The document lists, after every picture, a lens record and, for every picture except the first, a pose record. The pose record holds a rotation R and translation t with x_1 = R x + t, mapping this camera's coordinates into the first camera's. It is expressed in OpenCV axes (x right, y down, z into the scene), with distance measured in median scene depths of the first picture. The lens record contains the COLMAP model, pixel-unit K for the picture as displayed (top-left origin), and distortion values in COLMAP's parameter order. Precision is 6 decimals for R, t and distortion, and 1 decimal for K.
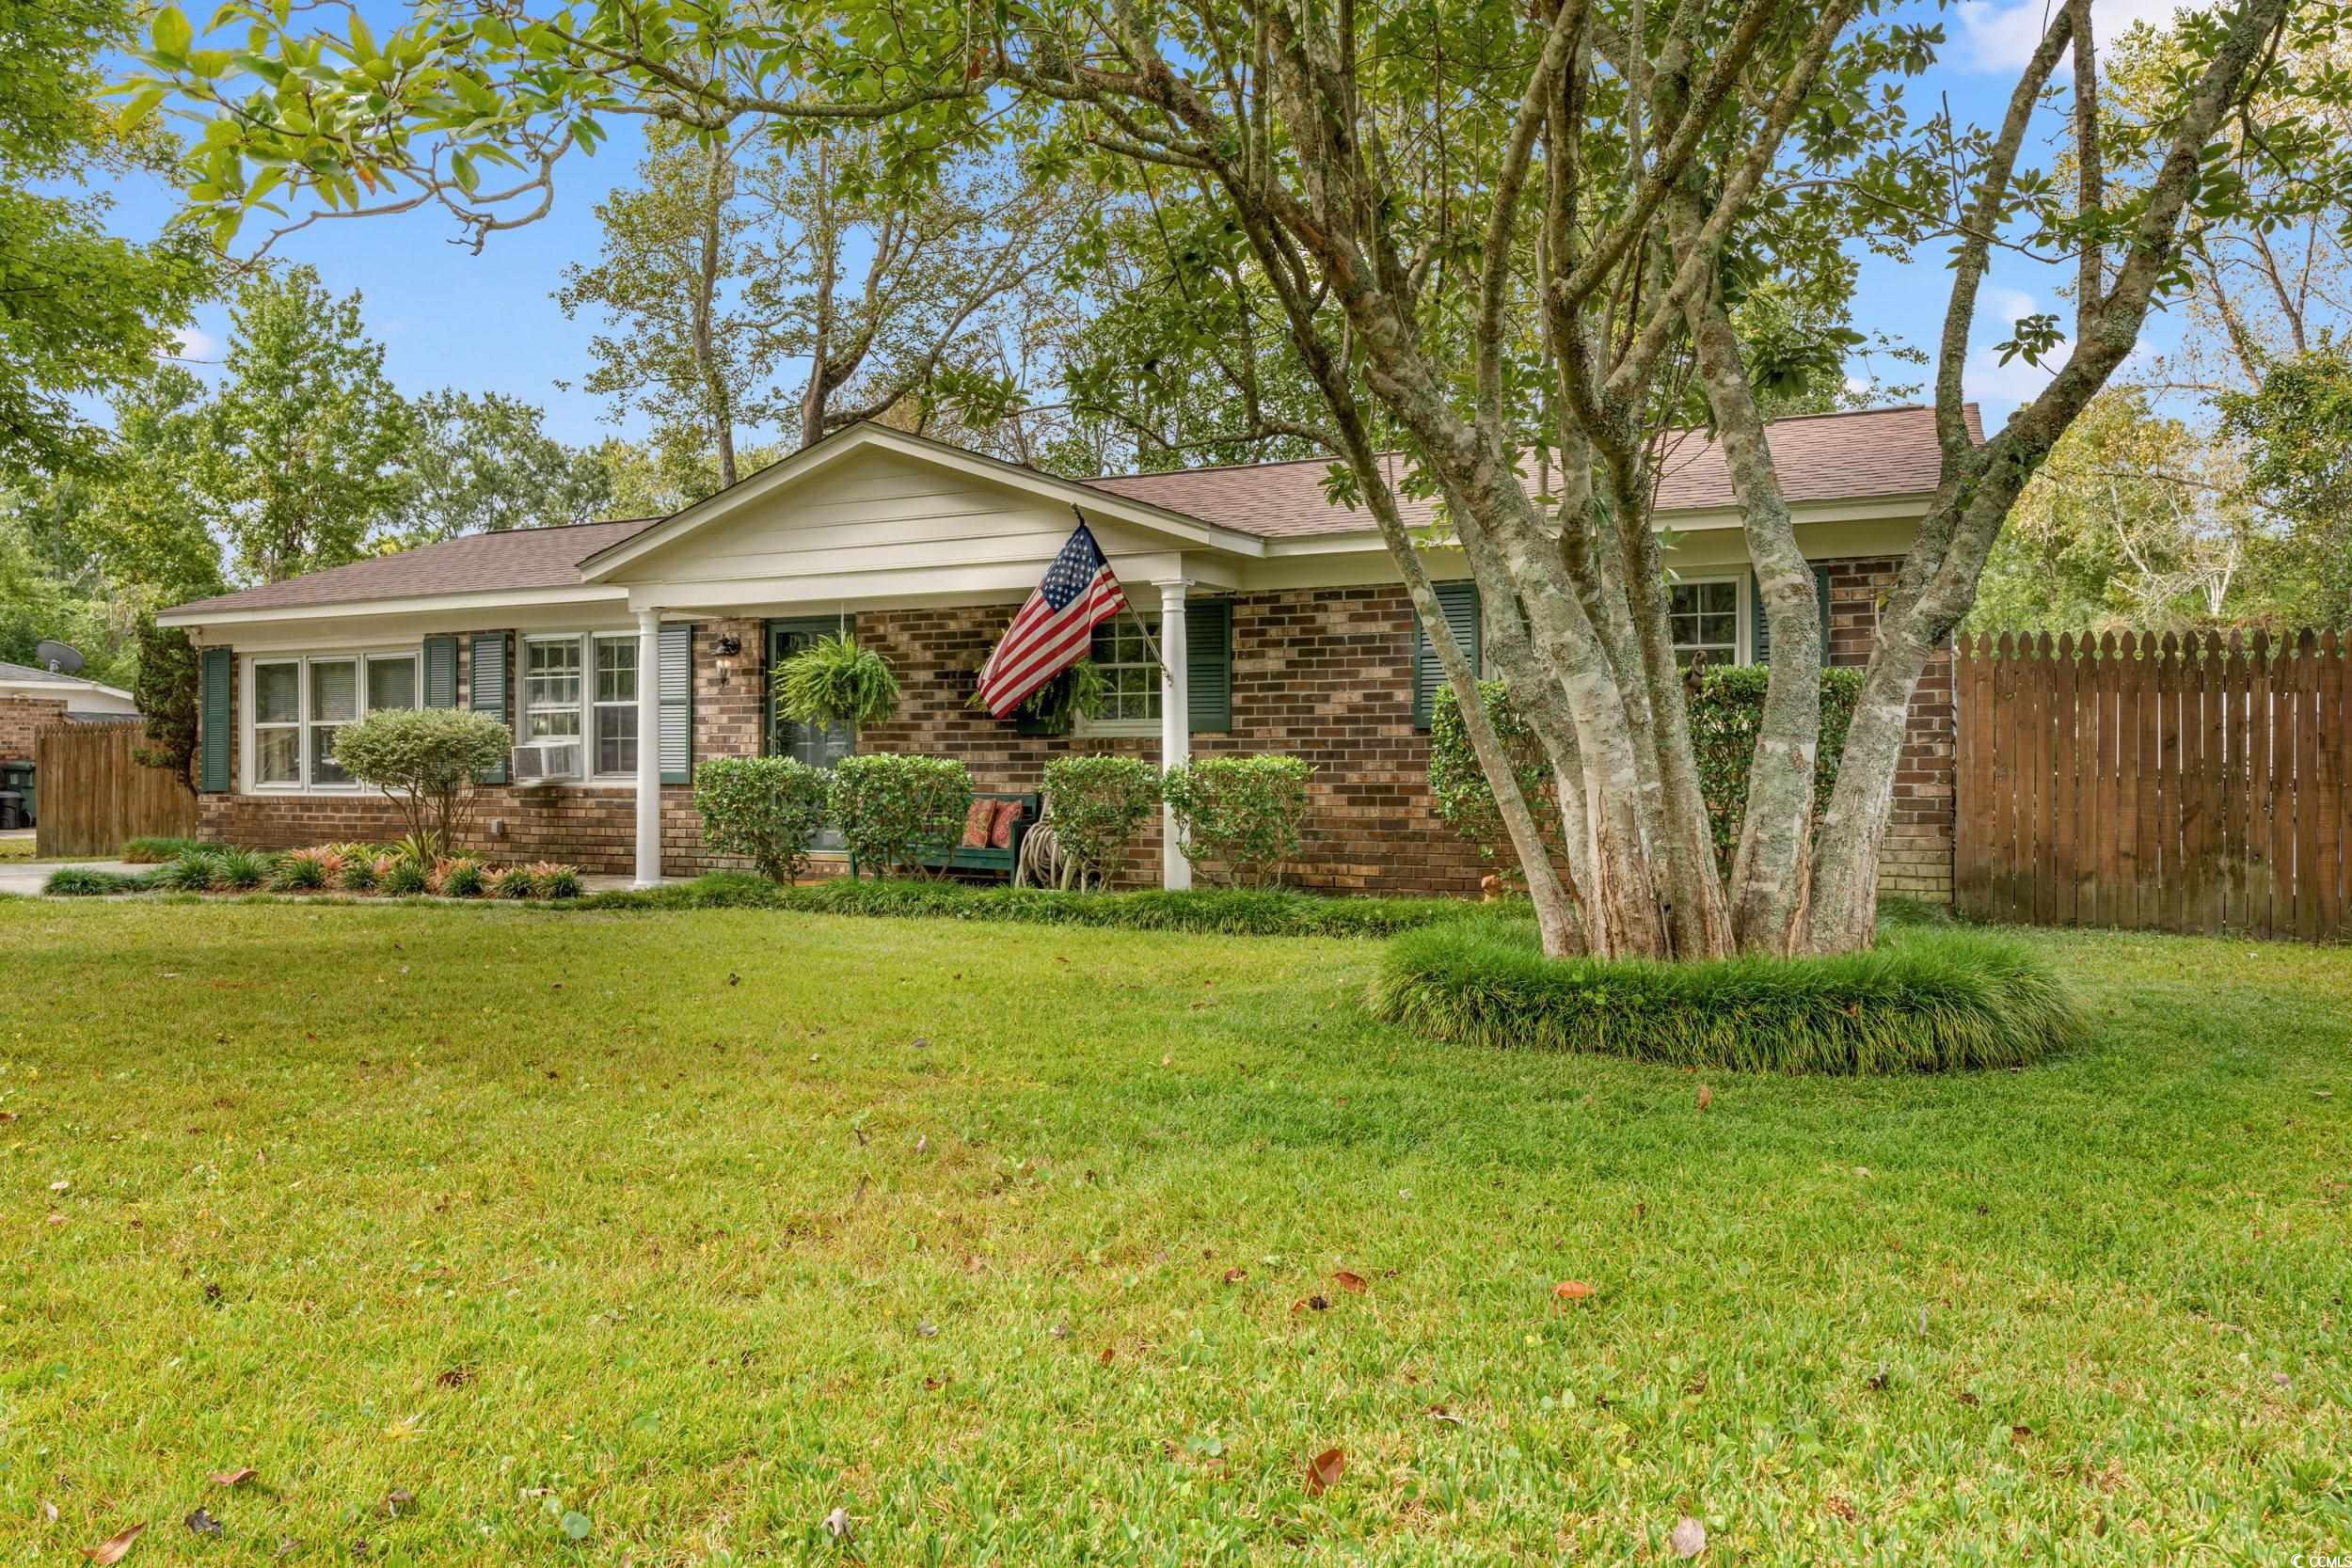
lens RADIAL K [[1576.0, 0, 1178.7], [0, 1576.0, 780.2], [0, 0, 1]] dist [0.002341, 0.000852]
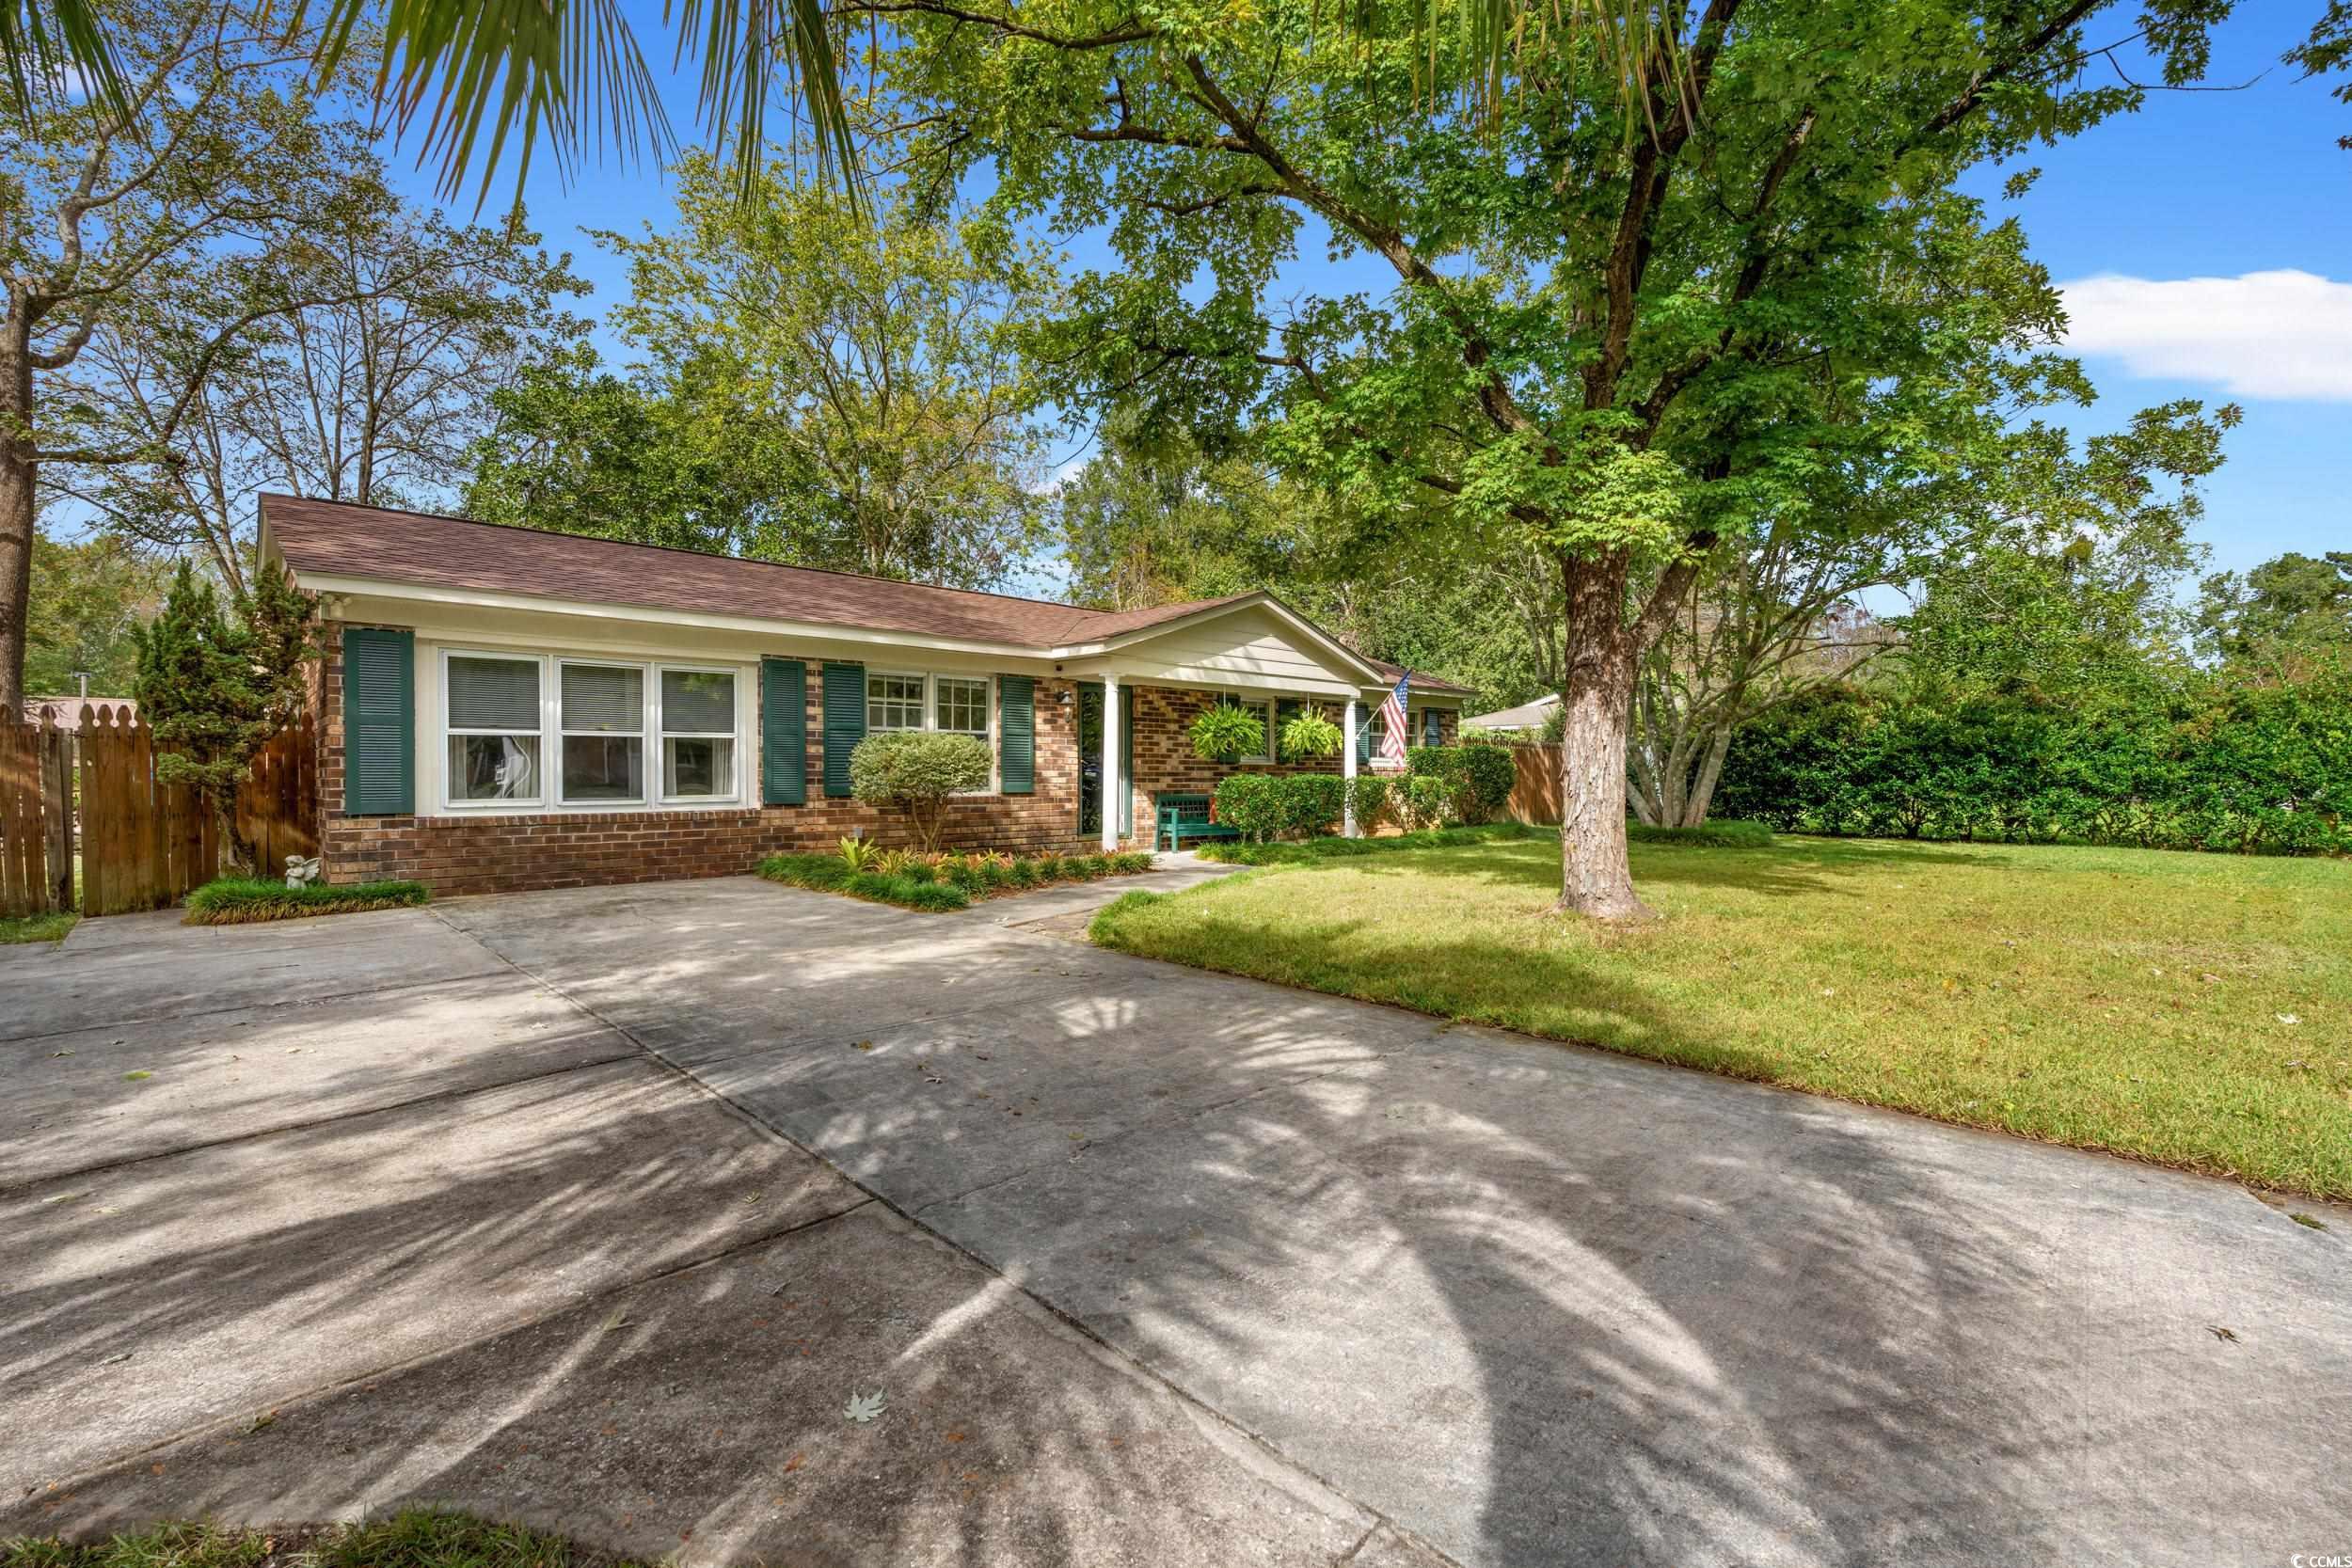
lens RADIAL K [[1026.0, 0, 1174.2], [0, 1026.0, 776.9], [0, 0, 1]] dist [-0.009646, 0.001355]
pose [[0.363304, -0.003688, 0.931663, -1.065247], [0.002772, 0.999992, 0.002877, -0.013013], [-0.931666, 0.001538, 0.363312, 0.522996]]
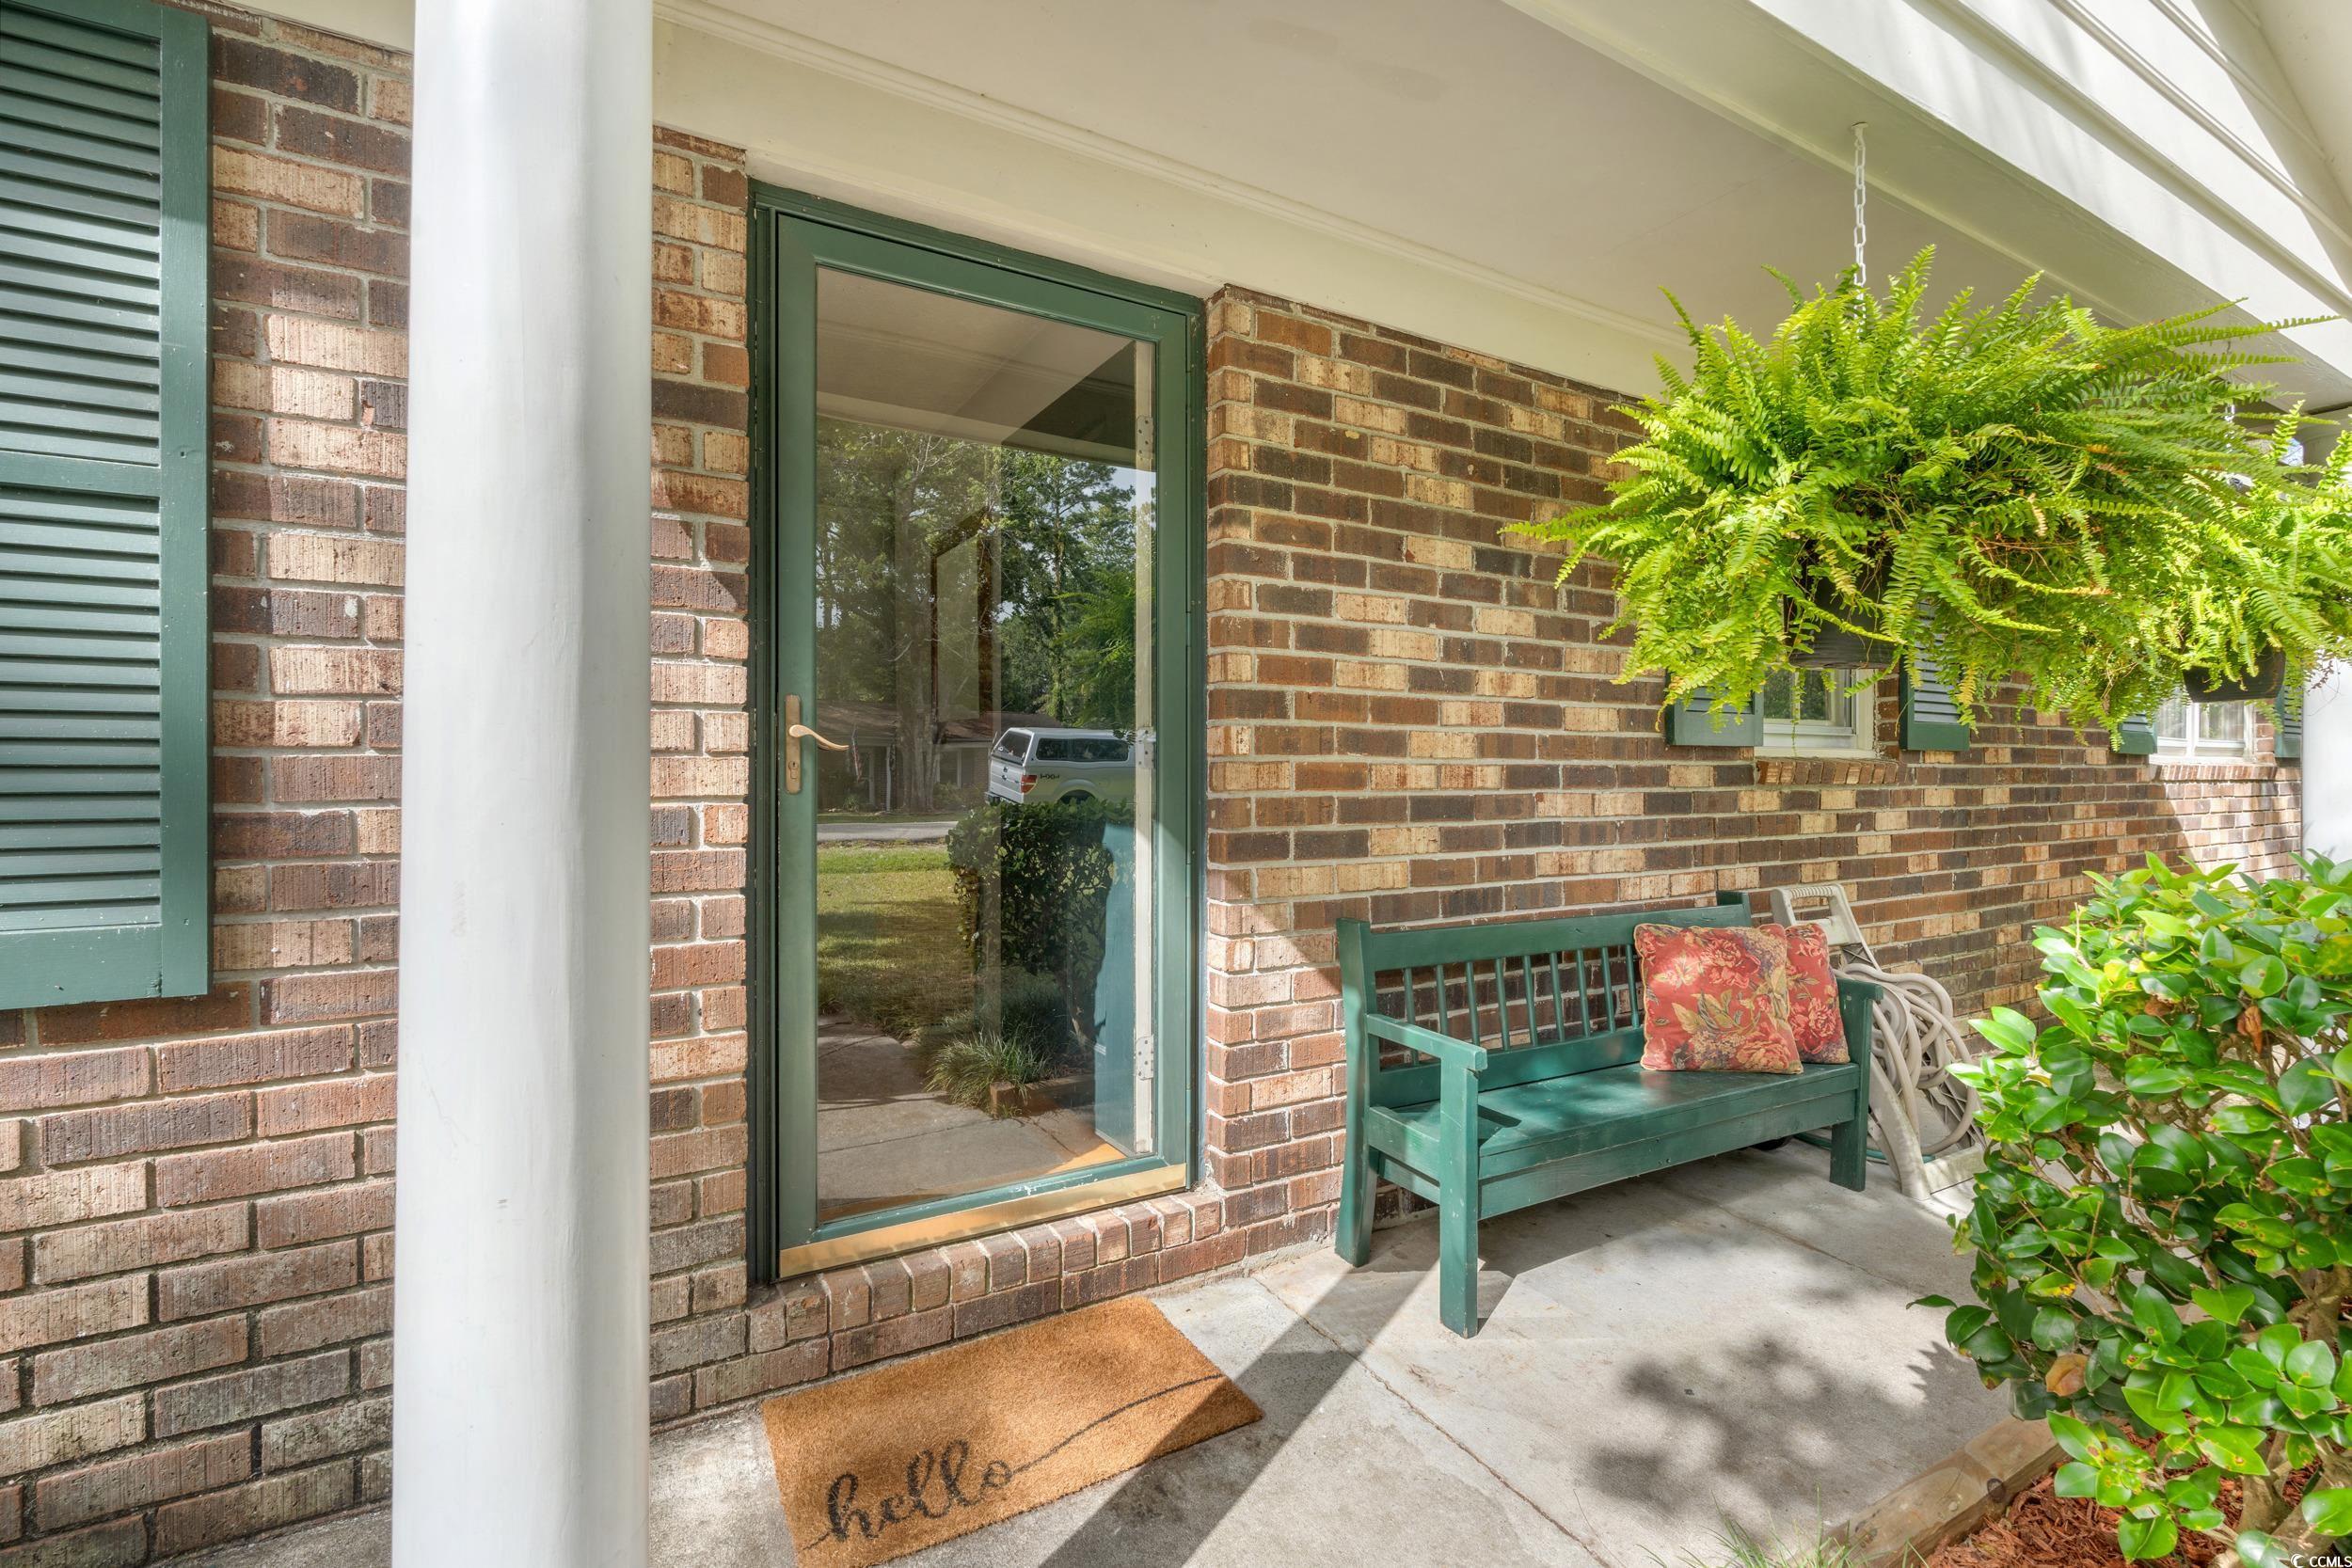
lens RADIAL K [[1026.0, 0, 1174.3], [0, 1026.0, 776.5], [0, 0, 1]] dist [-0.009646, 0.001355]
pose [[0.579500, -0.005762, 0.814952, -0.321646], [0.002398, 0.999983, 0.005365, -0.019681], [-0.814968, -0.001155, 0.579504, 0.816572]]
